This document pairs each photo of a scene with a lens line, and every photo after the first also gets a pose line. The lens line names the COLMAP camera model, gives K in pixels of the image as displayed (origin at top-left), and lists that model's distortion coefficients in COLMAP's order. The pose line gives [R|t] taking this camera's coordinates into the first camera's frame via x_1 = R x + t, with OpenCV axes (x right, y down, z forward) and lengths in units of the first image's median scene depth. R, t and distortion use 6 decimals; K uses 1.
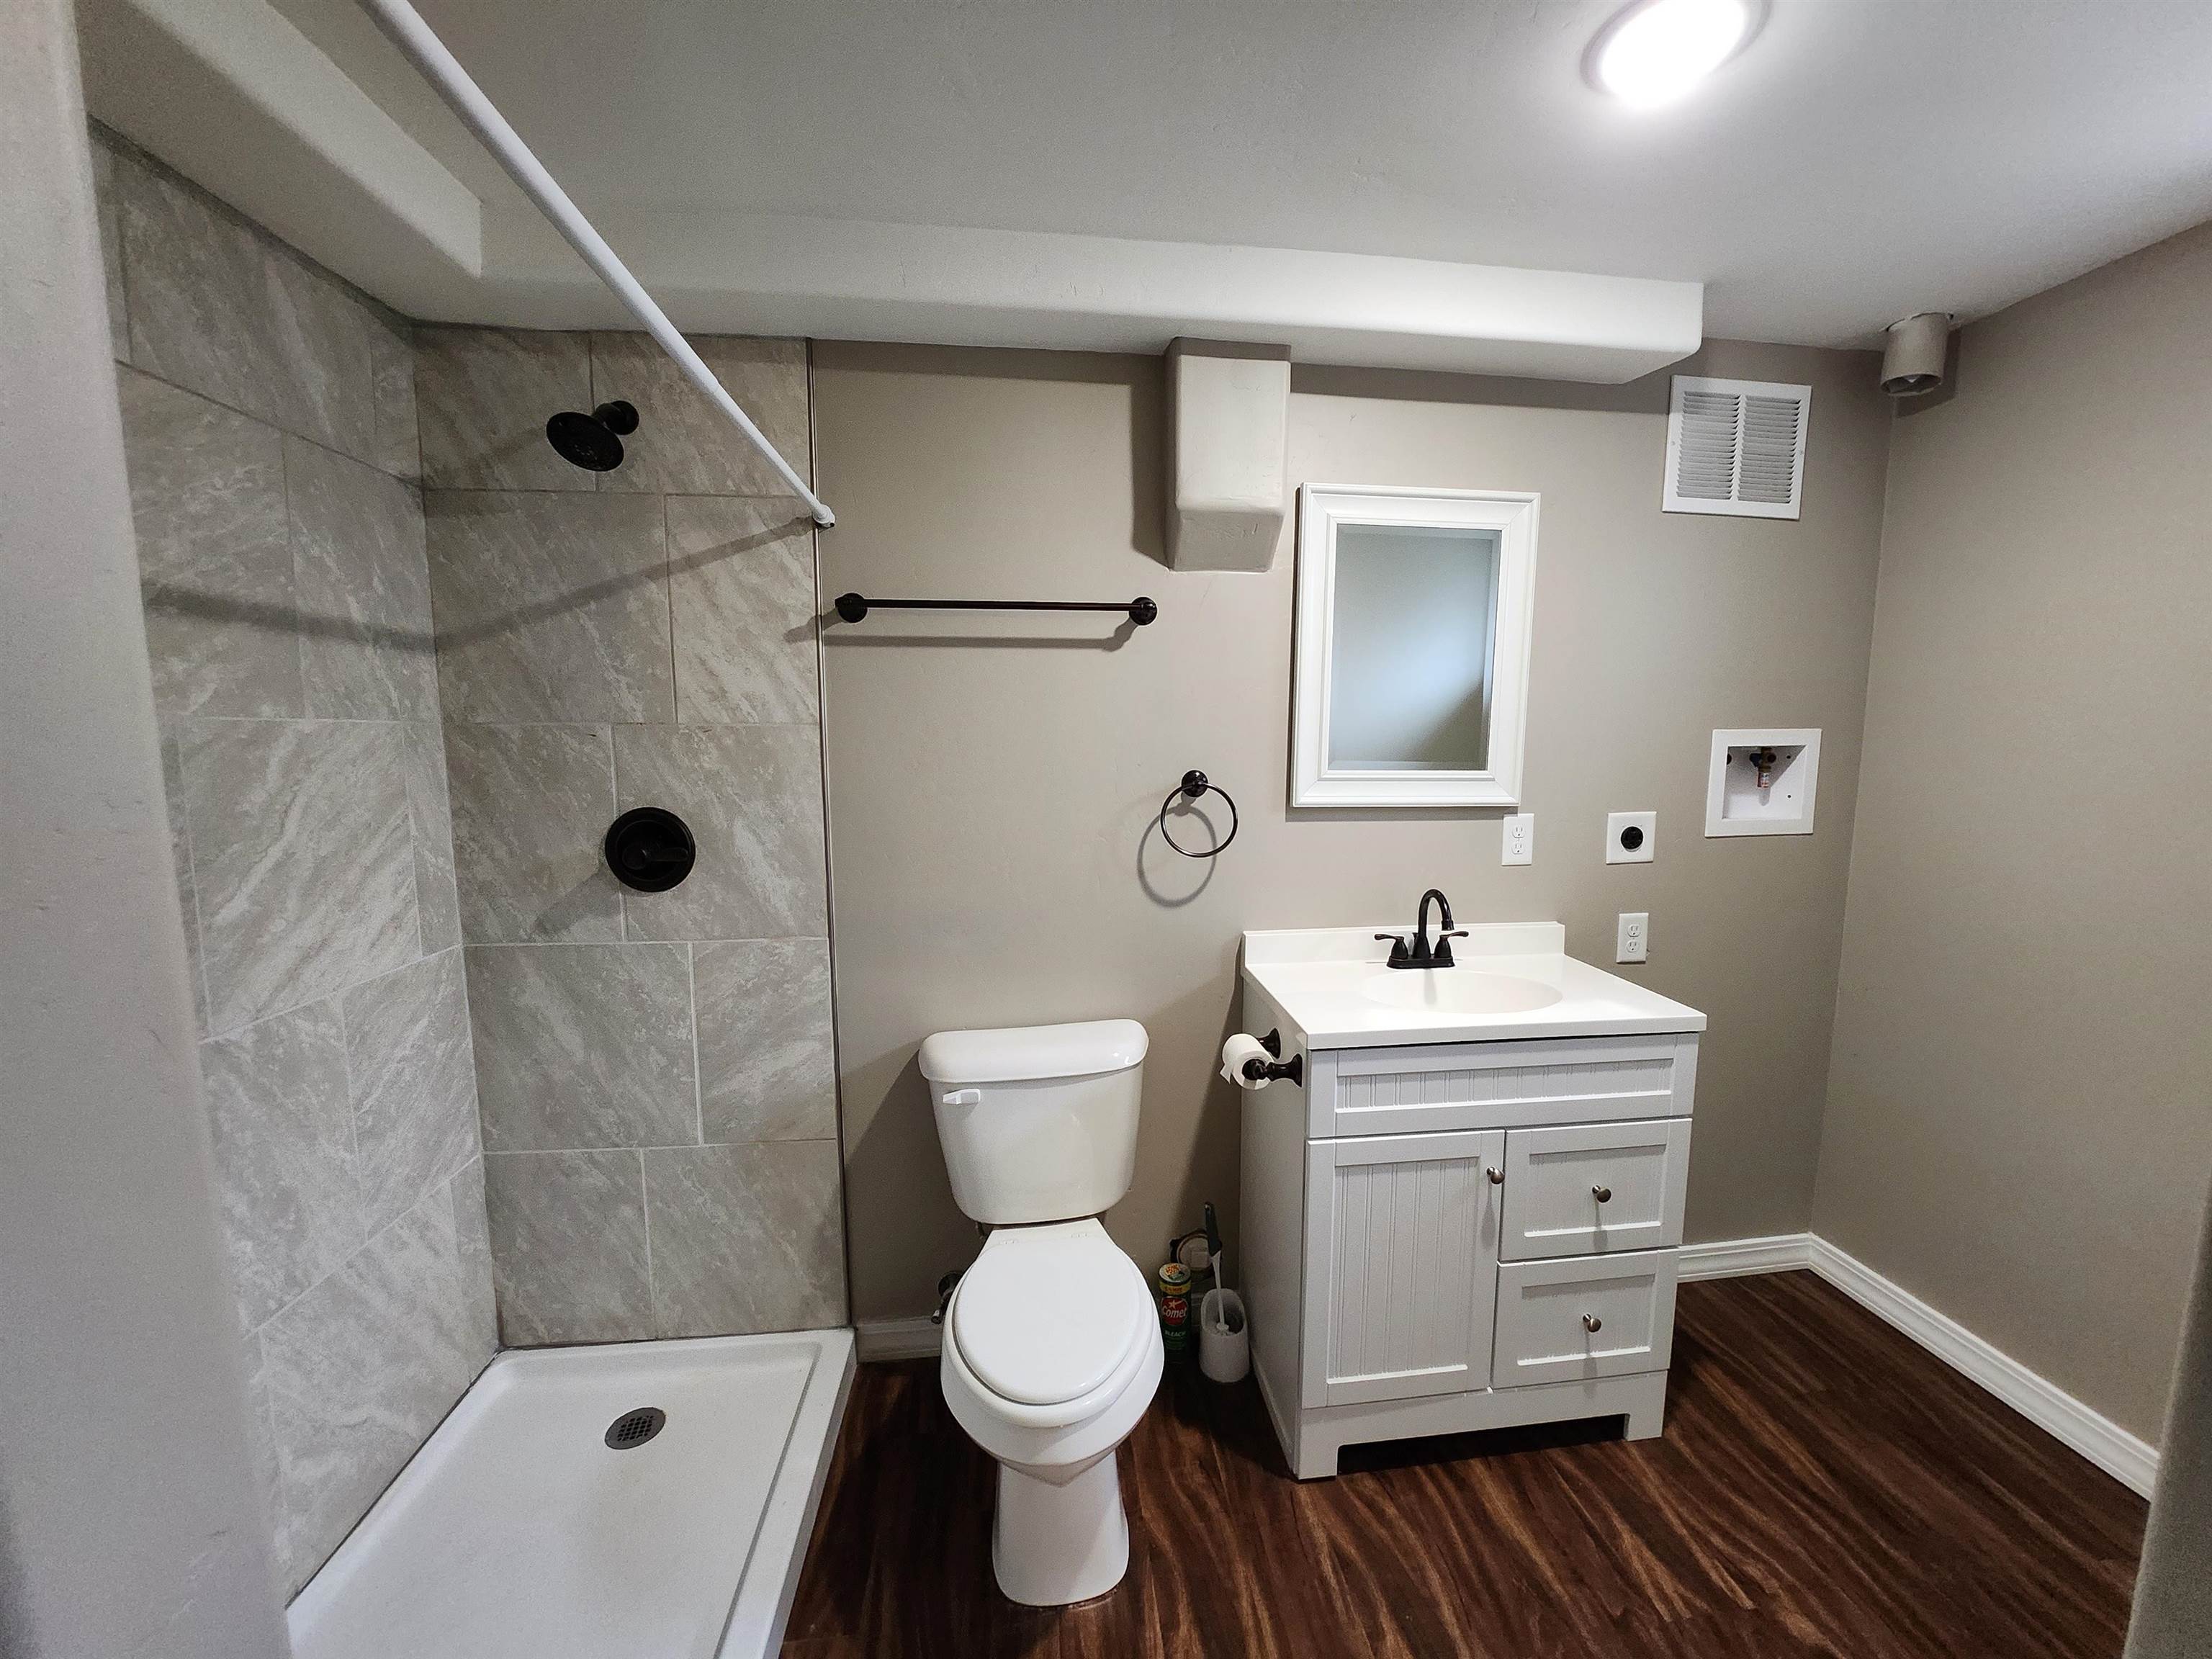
lens RADIAL K [[875.8, 0, 1113.3], [0, 875.8, 815.3], [0, 0, 1]] dist [-0.018733, -0.000242]
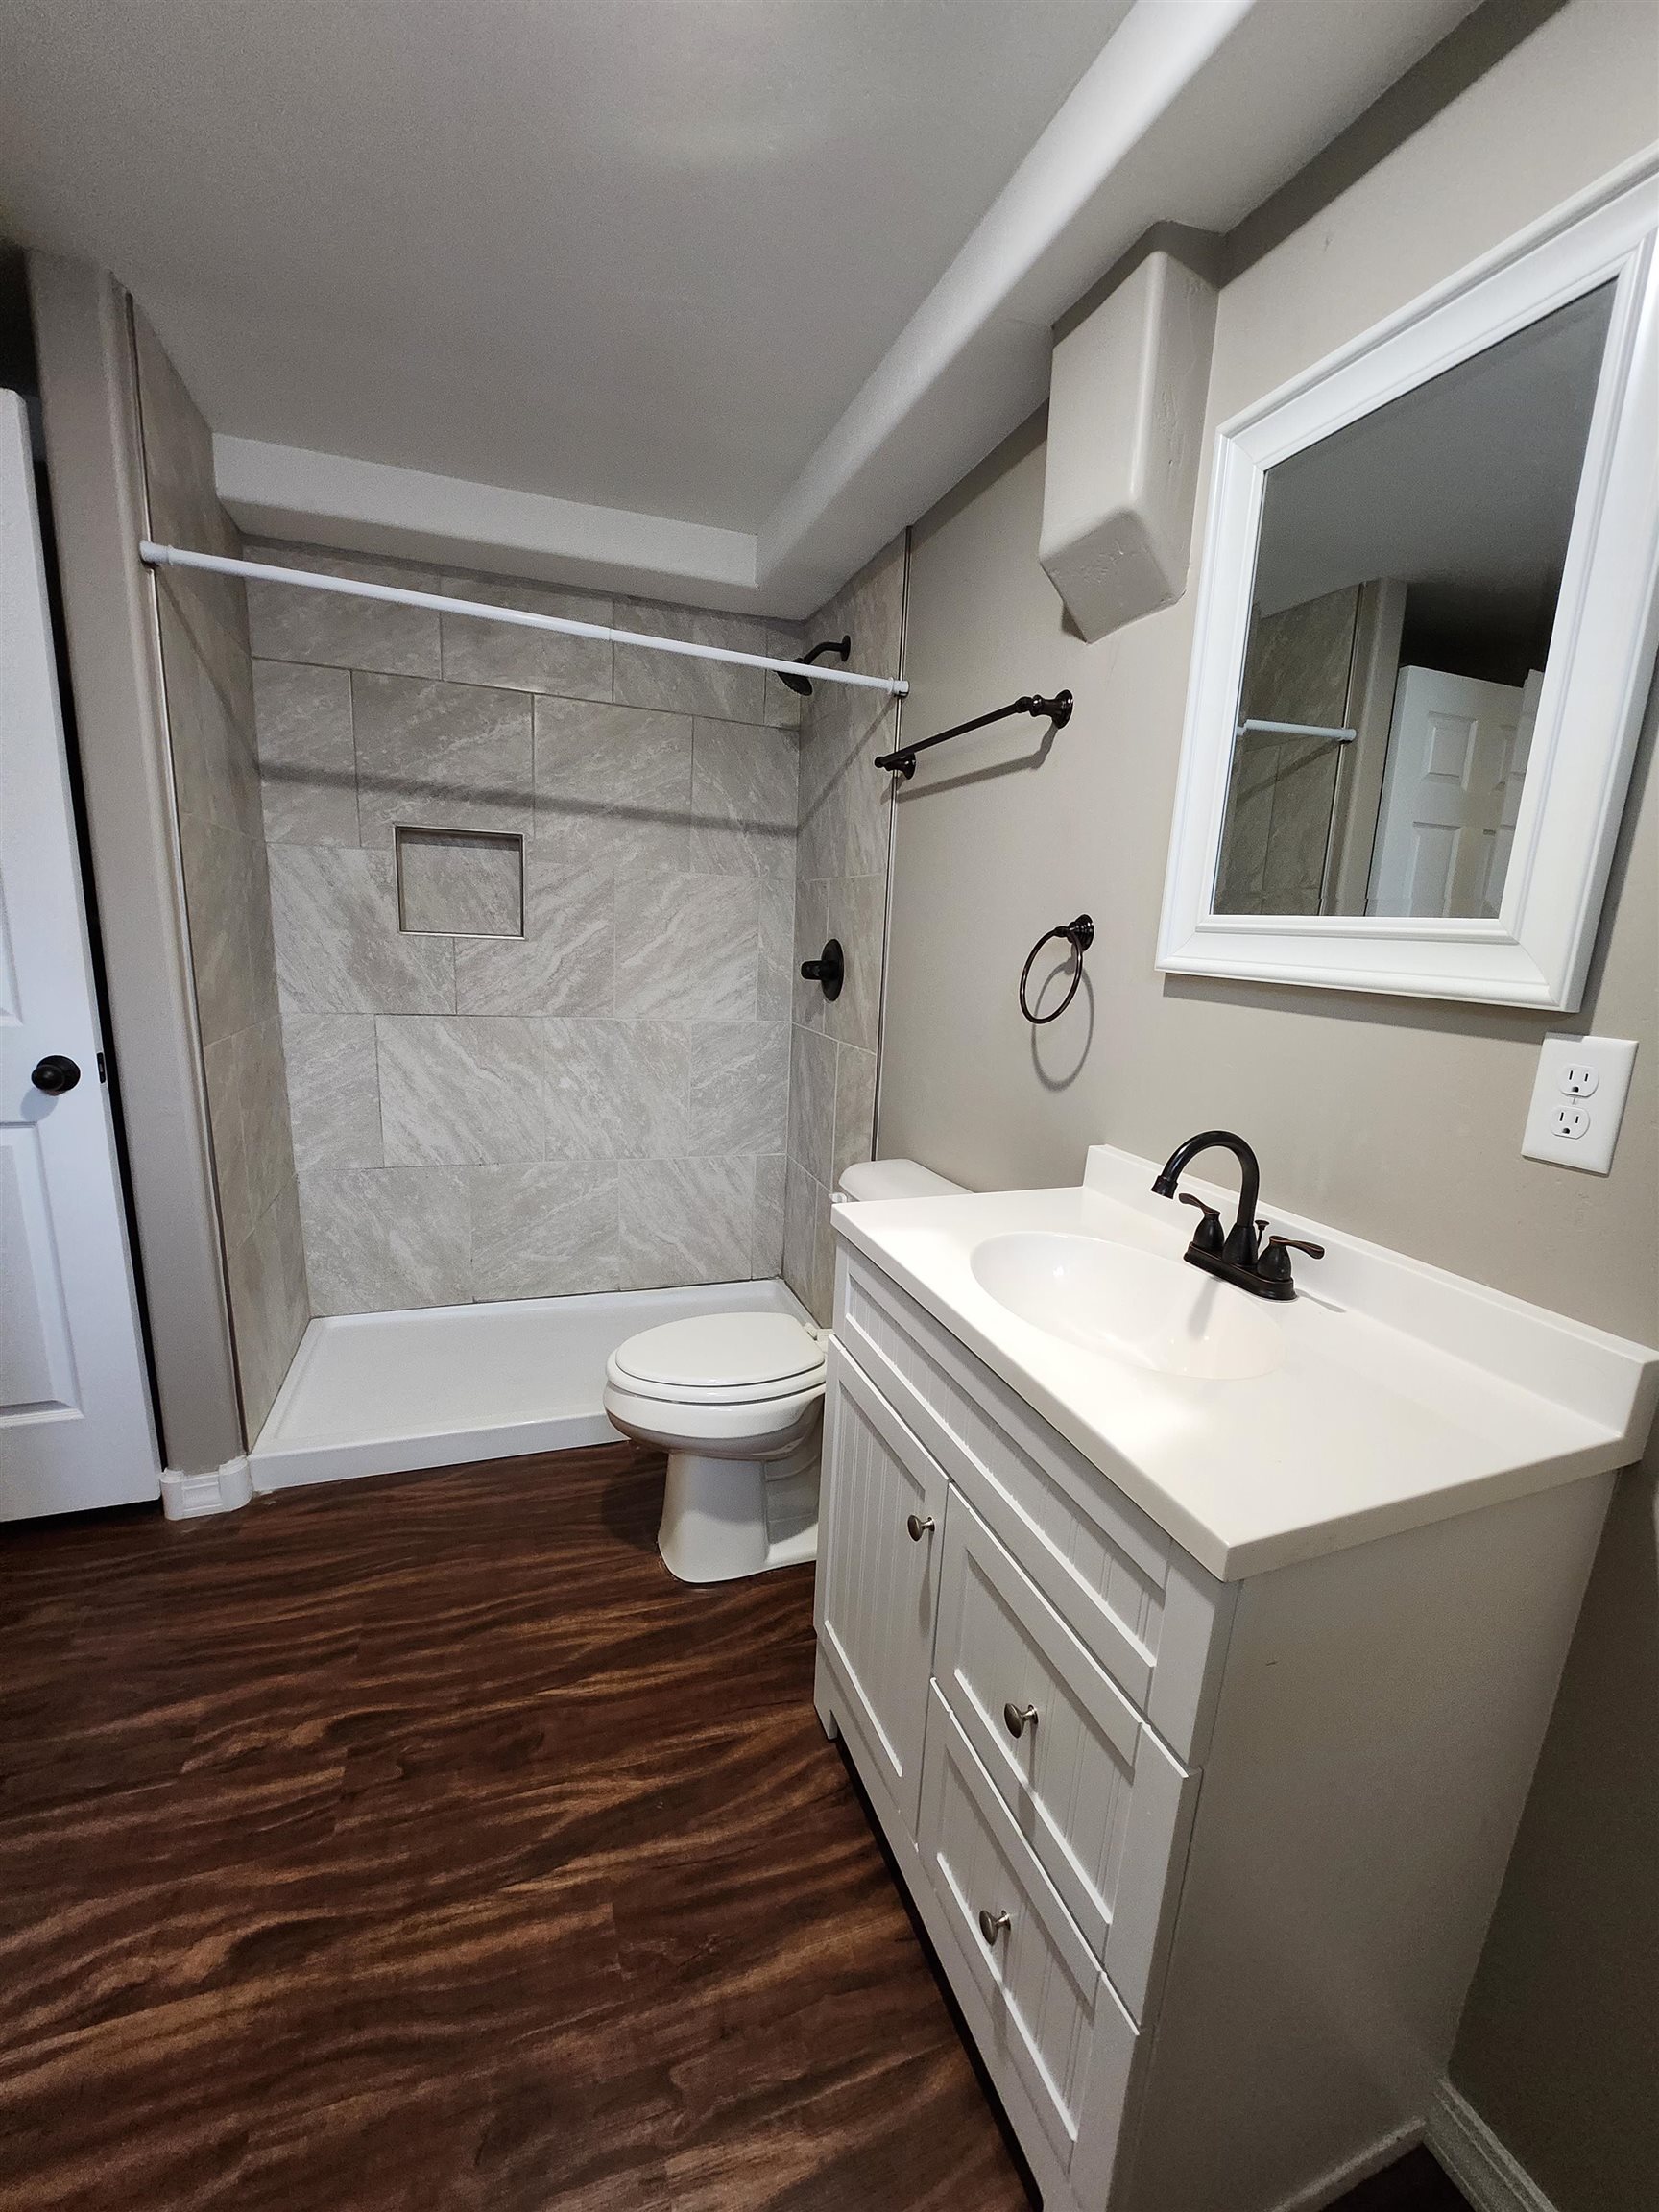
lens RADIAL K [[875.8, 0, 840.6], [0, 875.8, 1113.2], [0, 0, 1]] dist [-0.018733, -0.000242]
pose [[0.252164, 0.208817, -0.944886, 0.969206], [-0.143382, 0.973724, 0.176926, 0.014892], [0.957003, 0.090866, 0.275478, 0.747451]]
